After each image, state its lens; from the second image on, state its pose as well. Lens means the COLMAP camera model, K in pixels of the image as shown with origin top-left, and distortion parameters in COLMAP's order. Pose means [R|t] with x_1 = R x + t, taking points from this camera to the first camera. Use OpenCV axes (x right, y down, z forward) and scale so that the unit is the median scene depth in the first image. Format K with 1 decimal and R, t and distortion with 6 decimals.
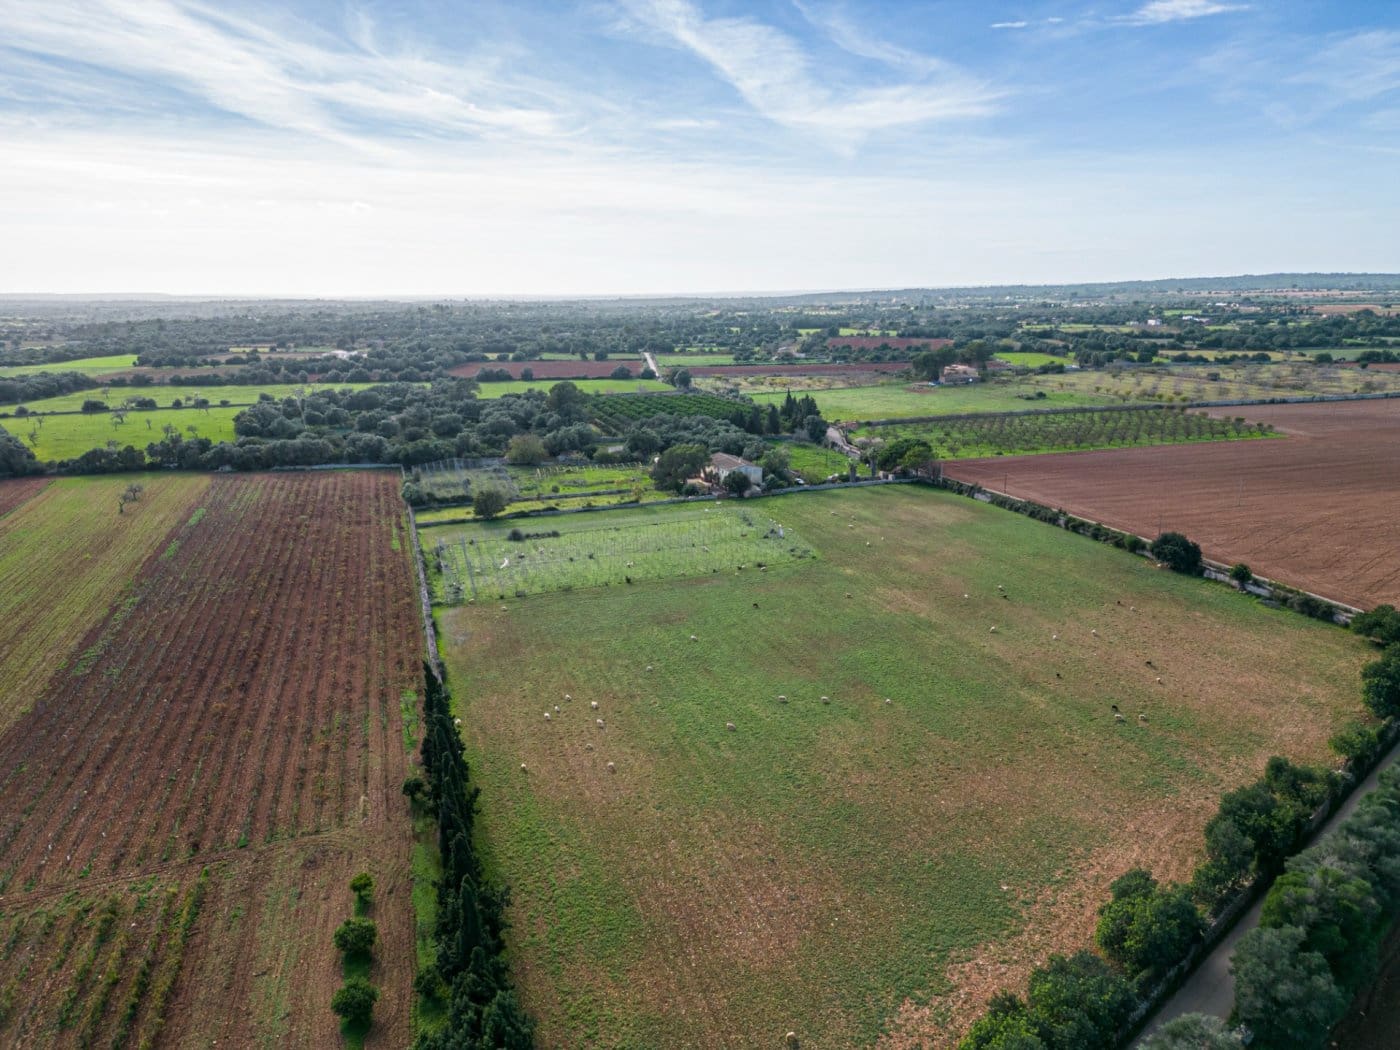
lens RADIAL K [[970.0, 0, 700.5], [0, 970.0, 512.5], [0, 0, 1]] dist [0.089942, -0.099271]
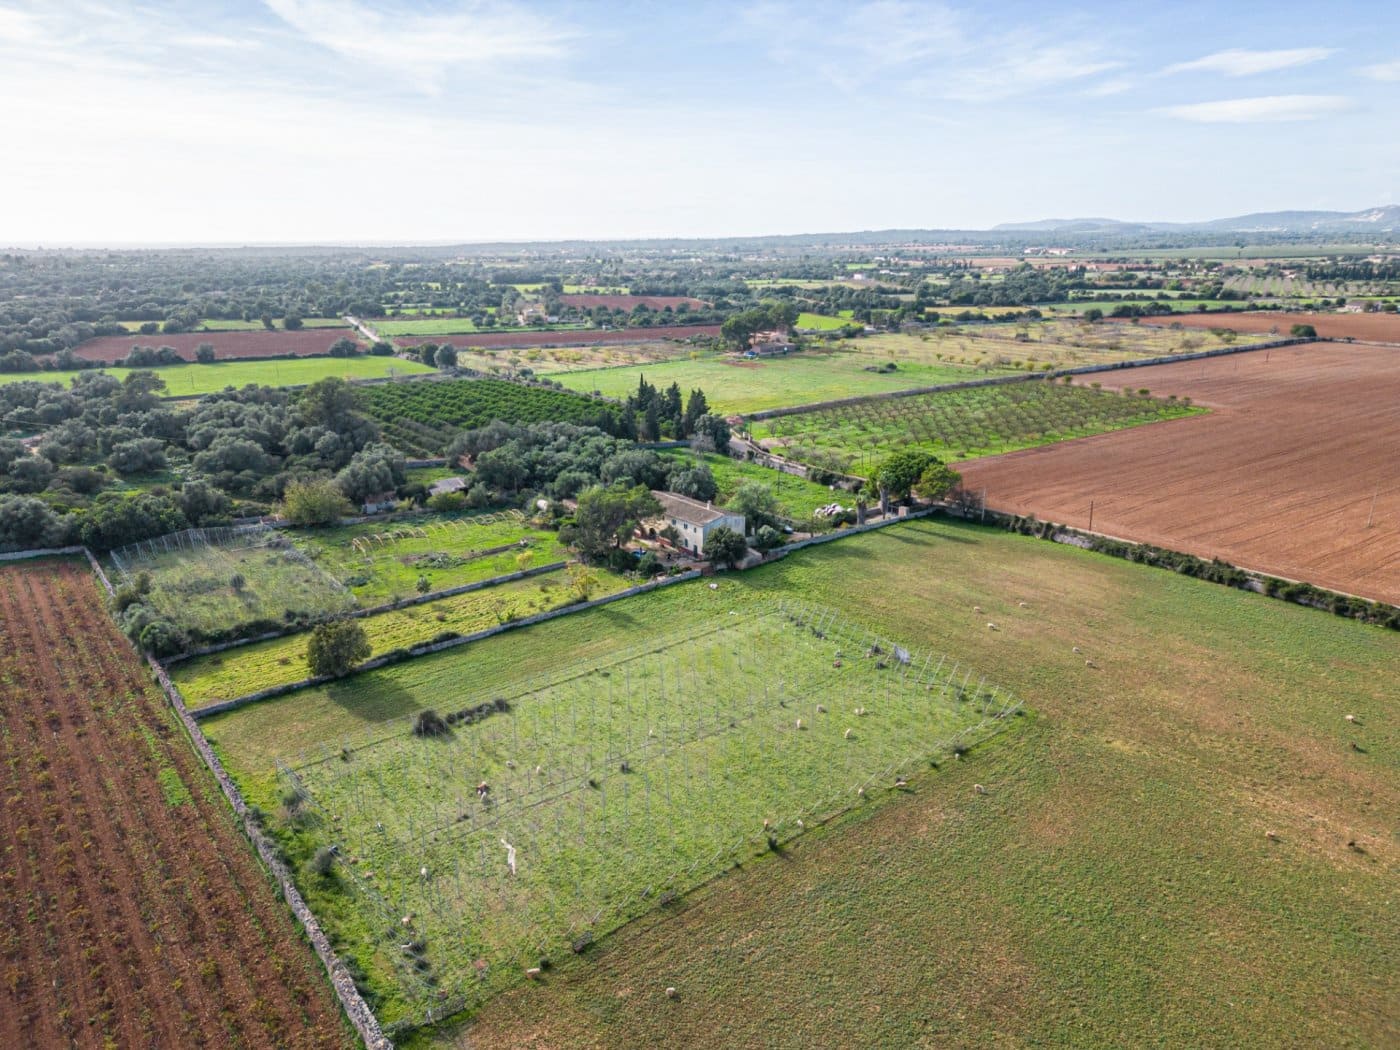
lens RADIAL K [[970.0, 0, 700.5], [0, 970.0, 512.5], [0, 0, 1]] dist [0.089942, -0.099271]
pose [[0.940334, -0.086846, 0.328983, -0.089635], [0.071305, 0.995706, 0.059038, -0.044538], [-0.332698, -0.032058, 0.942489, 0.194703]]
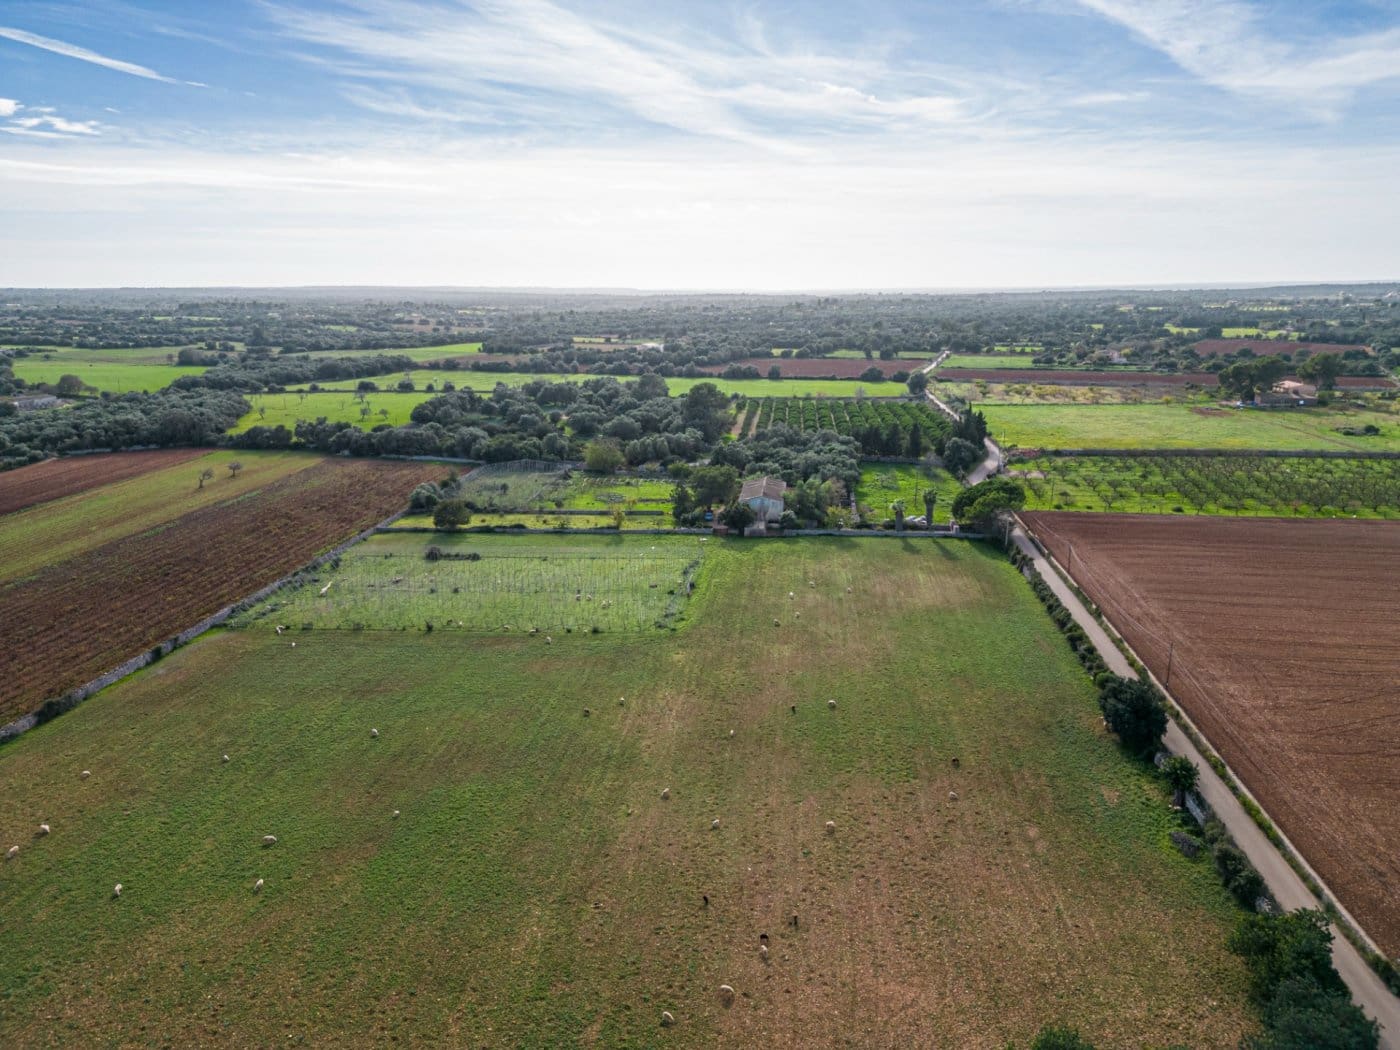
lens RADIAL K [[971.8, 0, 698.7], [0, 971.8, 498.0], [0, 0, 1]] dist [0.097527, -0.118119]
pose [[0.909127, 0.092326, -0.406158, 0.164064], [-0.095671, 0.995339, 0.012111, -0.025741], [0.405383, 0.027847, 0.913723, 0.112306]]
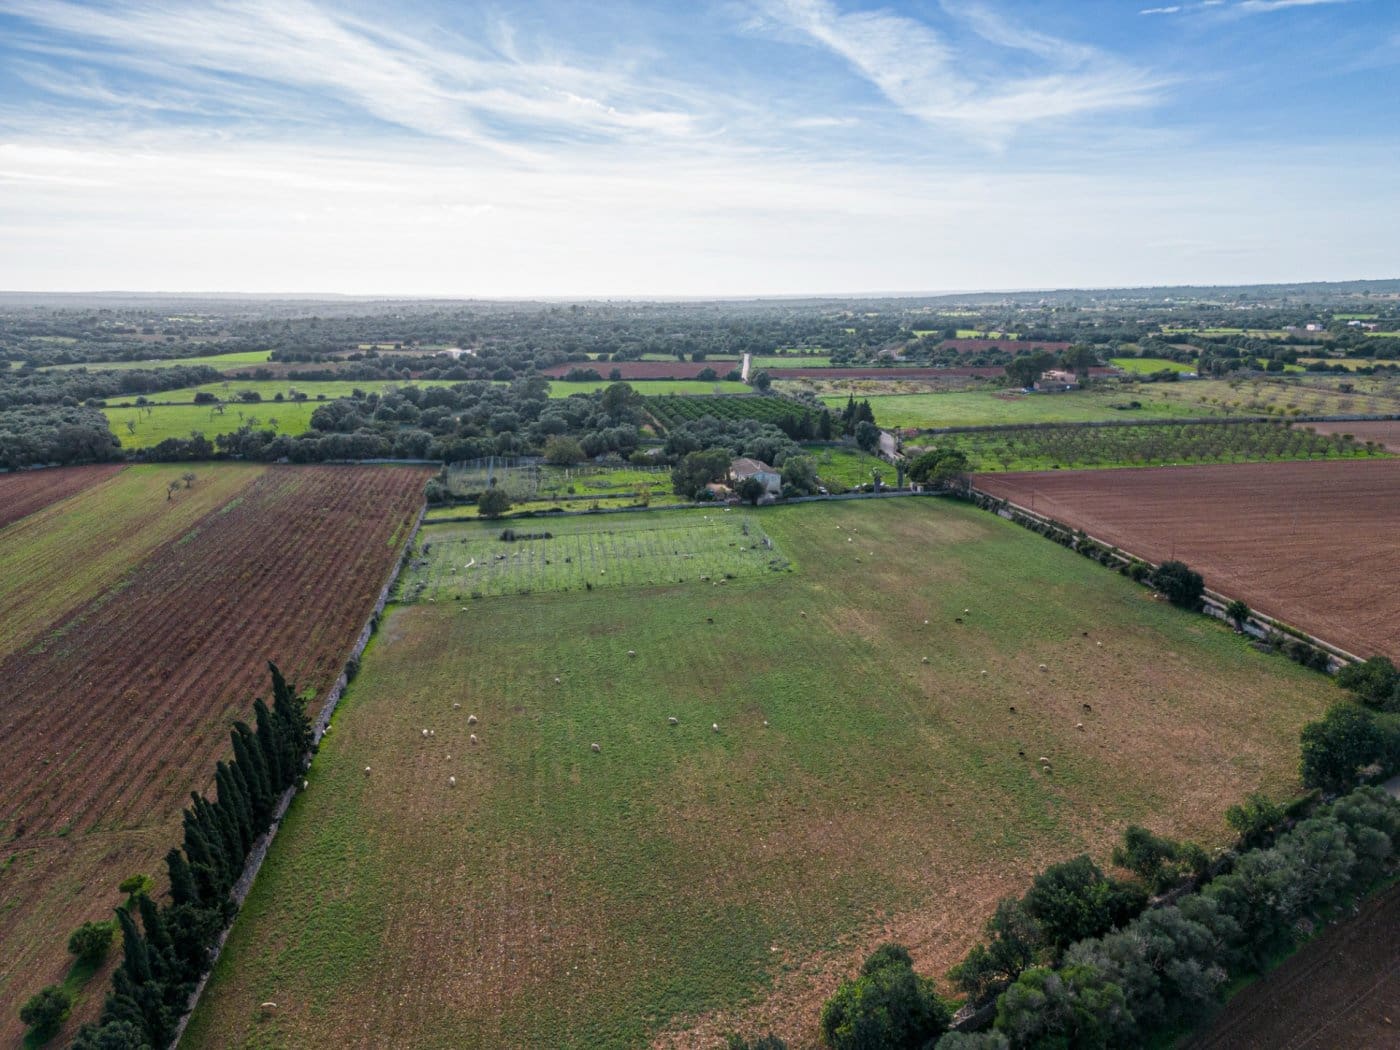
lens RADIAL K [[968.5, 0, 700.0], [0, 968.5, 525.0], [0, 0, 1]] dist [0.070360, -0.065624]
pose [[0.989383, 0.037333, -0.140454, 0.060361], [-0.035648, 0.999259, 0.014494, -0.003725], [0.140891, -0.009333, 0.989981, 0.016591]]
